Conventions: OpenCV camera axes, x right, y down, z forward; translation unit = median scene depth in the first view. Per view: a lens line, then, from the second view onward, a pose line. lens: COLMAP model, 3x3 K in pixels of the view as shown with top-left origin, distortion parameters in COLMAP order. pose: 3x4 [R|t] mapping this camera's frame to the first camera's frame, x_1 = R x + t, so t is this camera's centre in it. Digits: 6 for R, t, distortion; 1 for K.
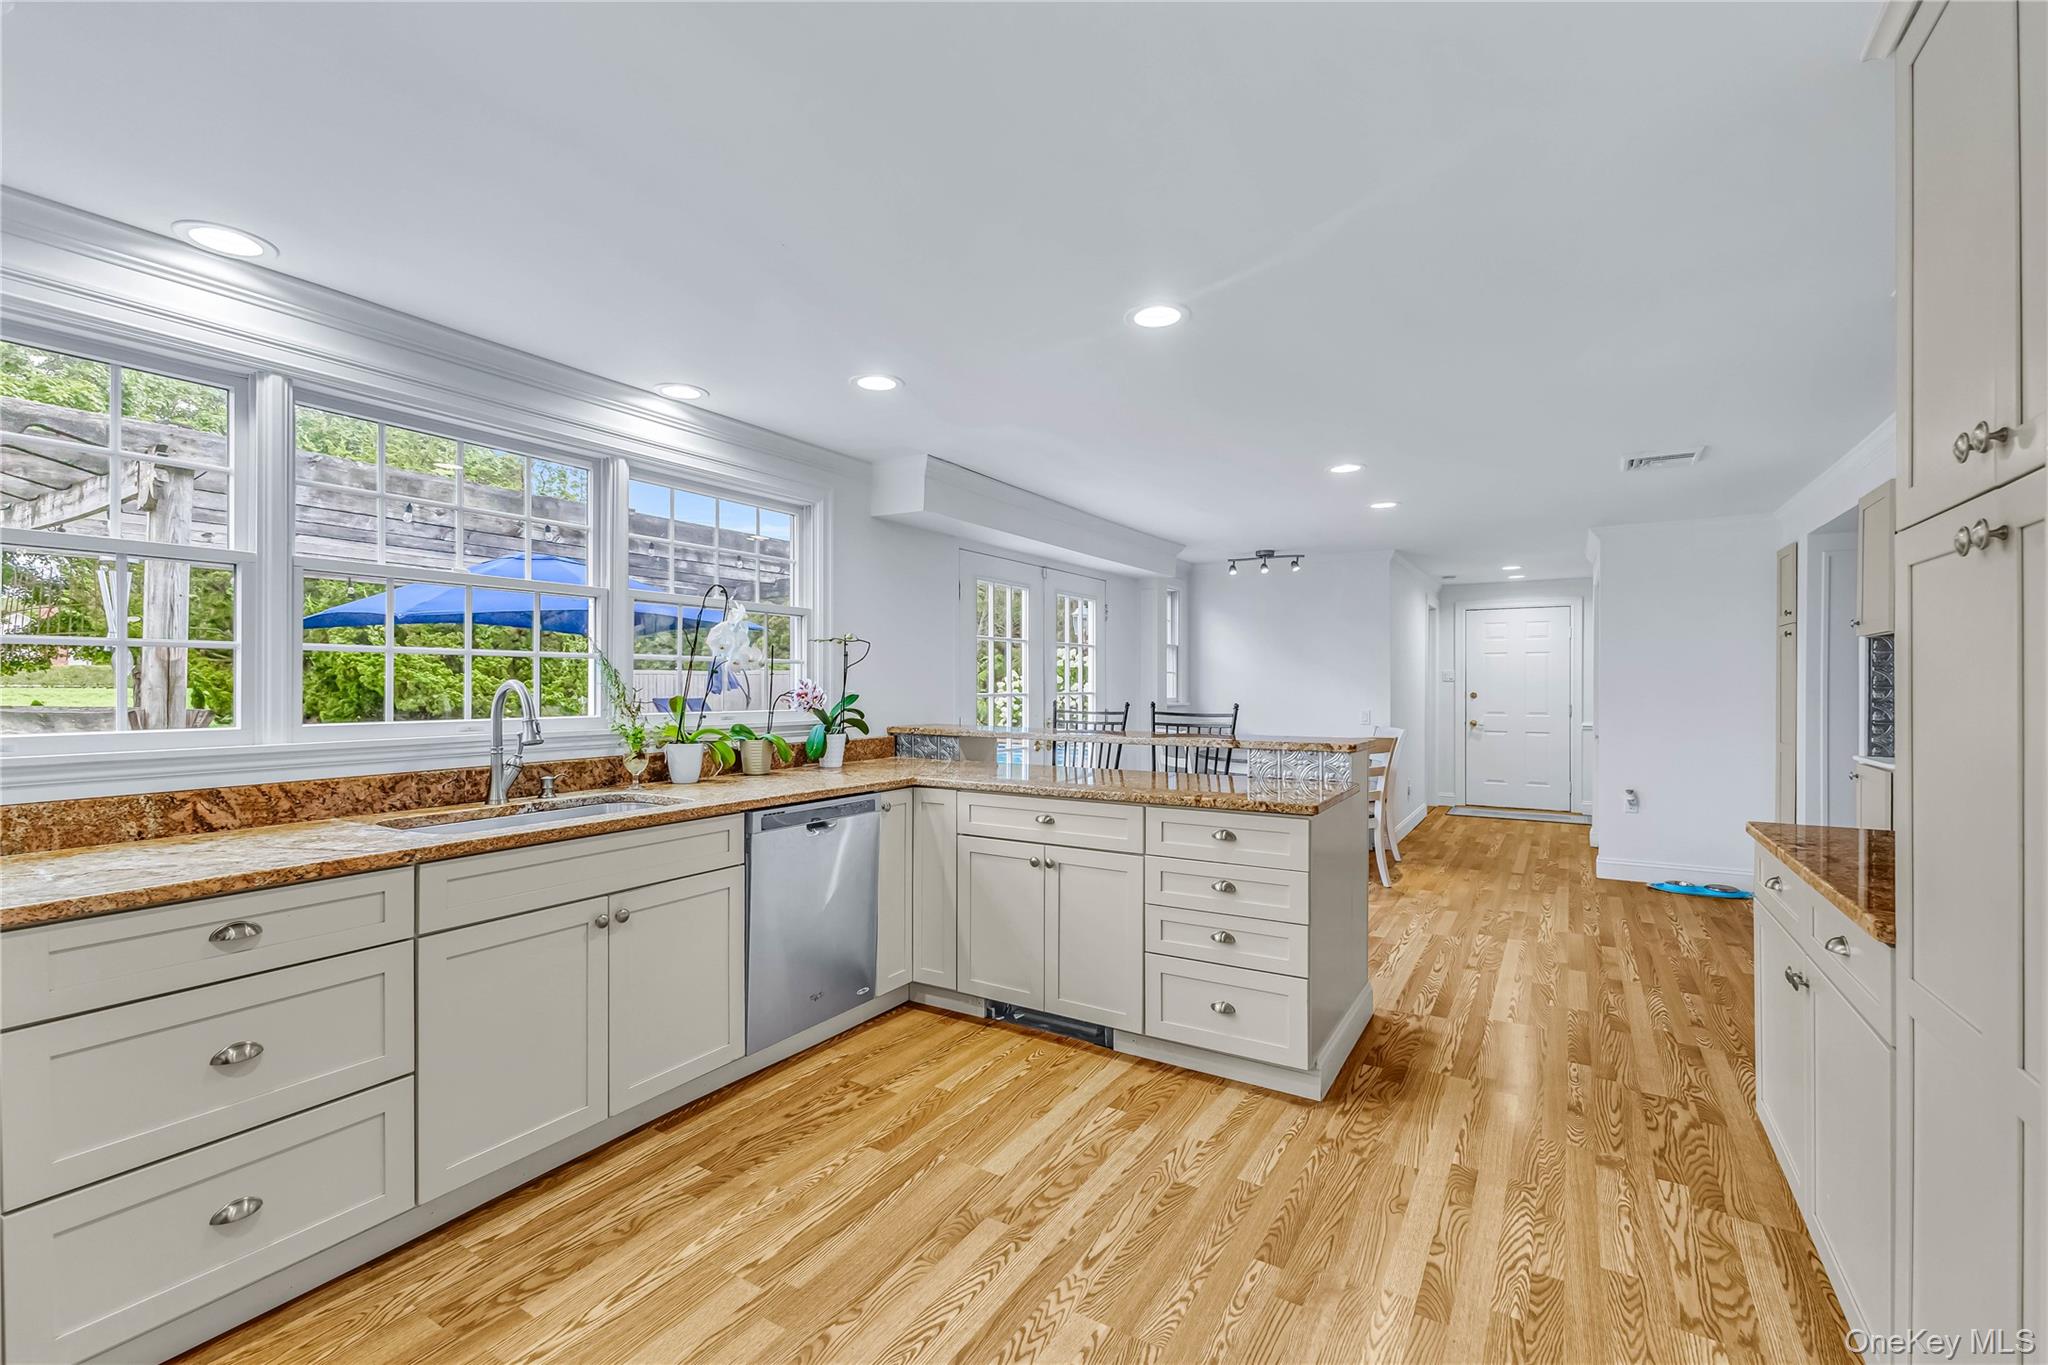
lens RADIAL K [[894.1, 0, 1021.9], [0, 894.1, 685.6], [0, 0, 1]] dist [0.008932, -0.001417]
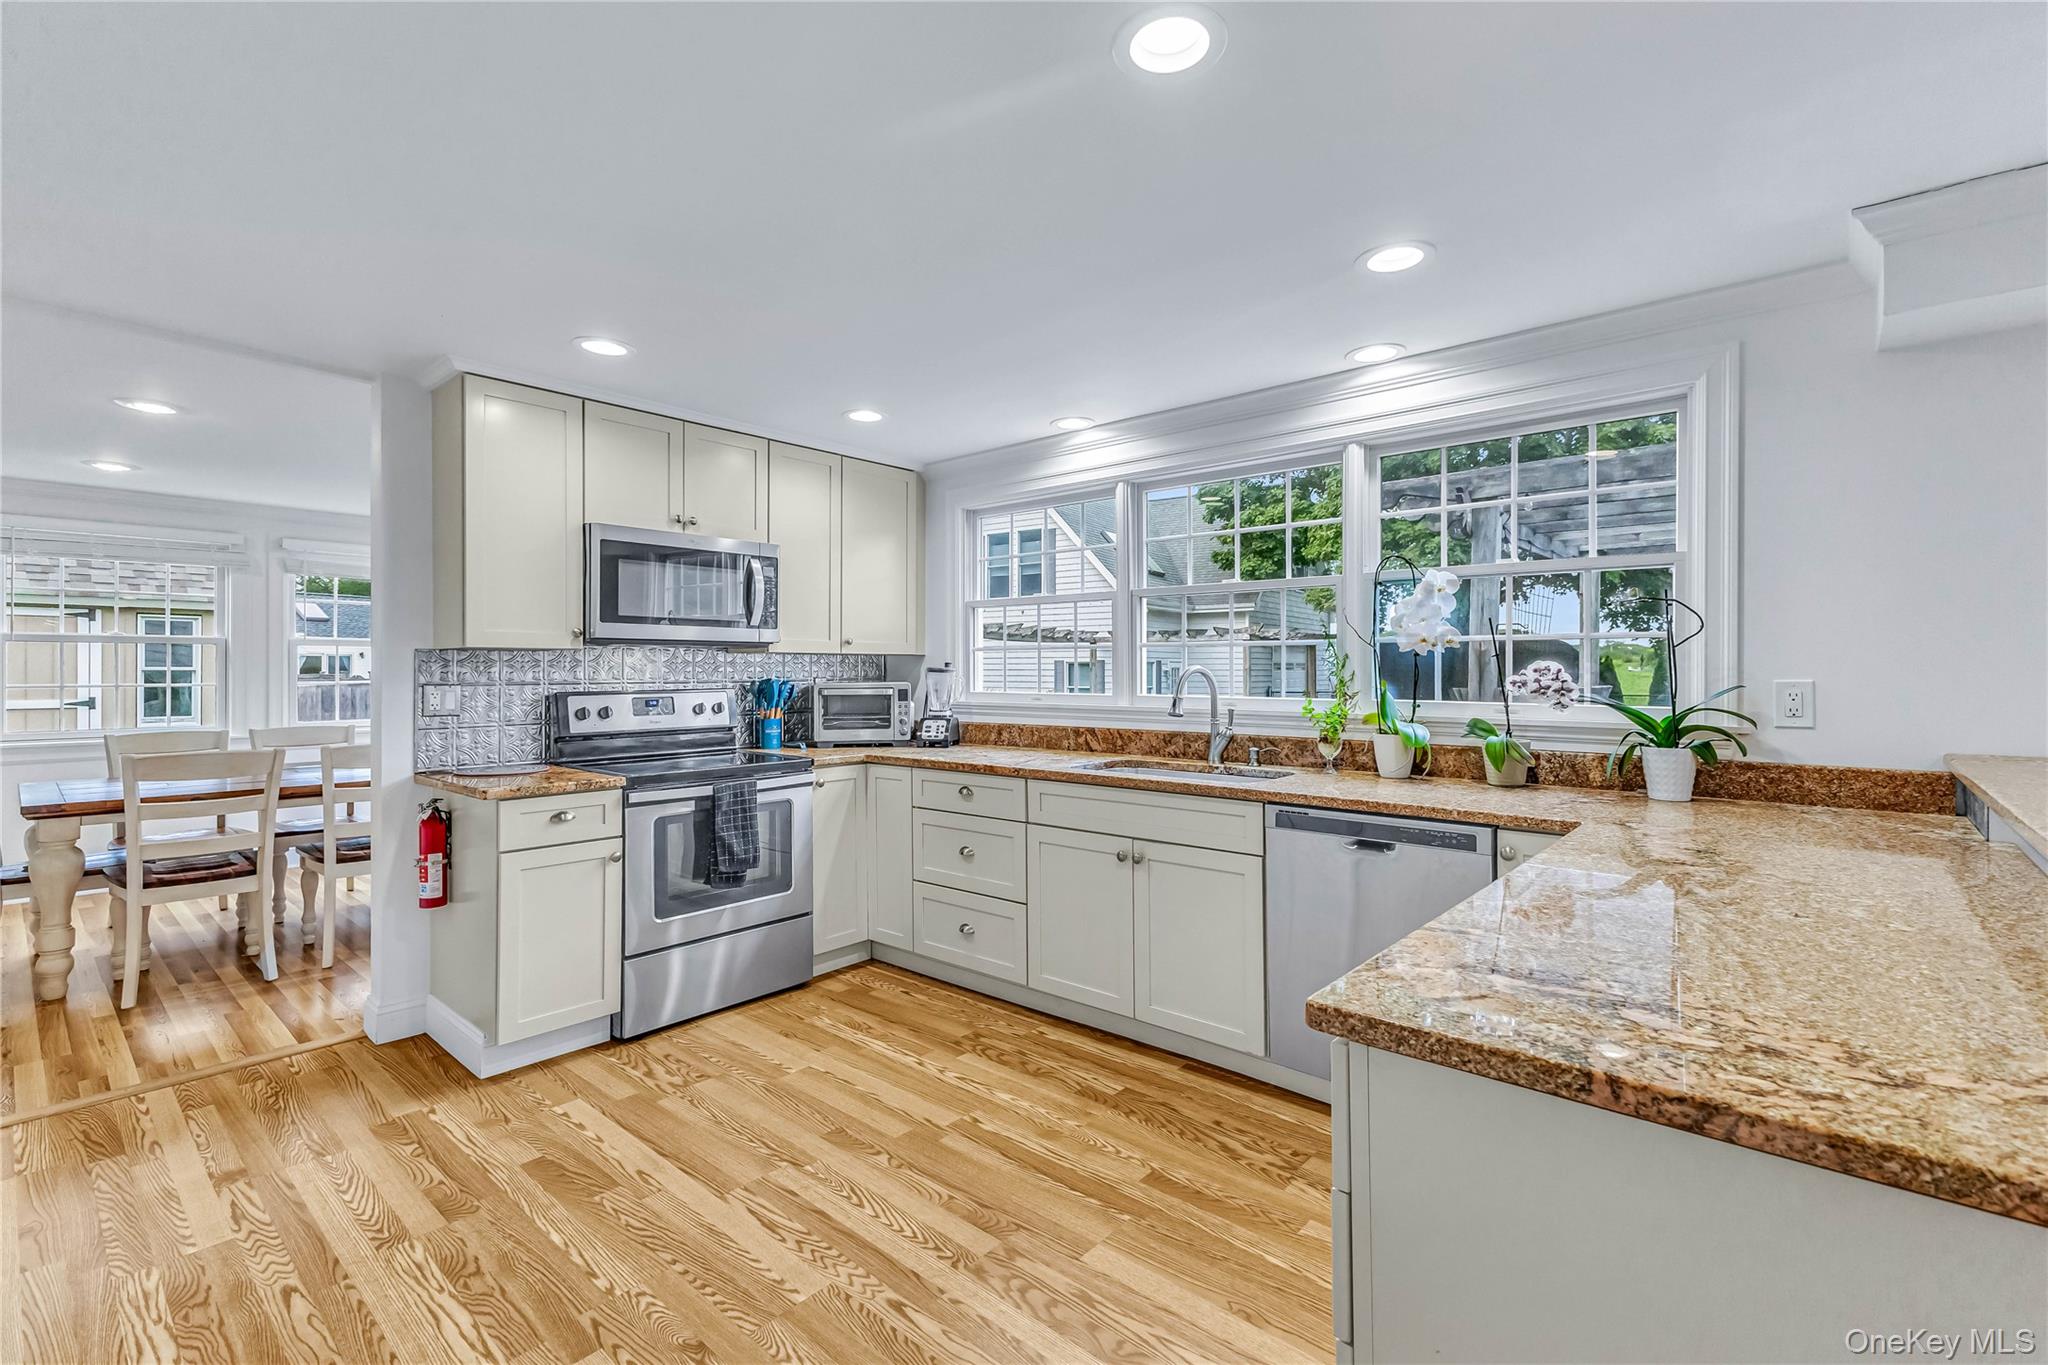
lens RADIAL K [[894.1, 0, 1027.3], [0, 894.1, 668.3], [0, 0, 1]] dist [0.008932, -0.001417]
pose [[-0.169215, -0.002734, -0.985575, 0.819428], [-0.002147, 0.999995, -0.002405, 0.001110], [0.985577, 0.001709, -0.169220, 1.107994]]
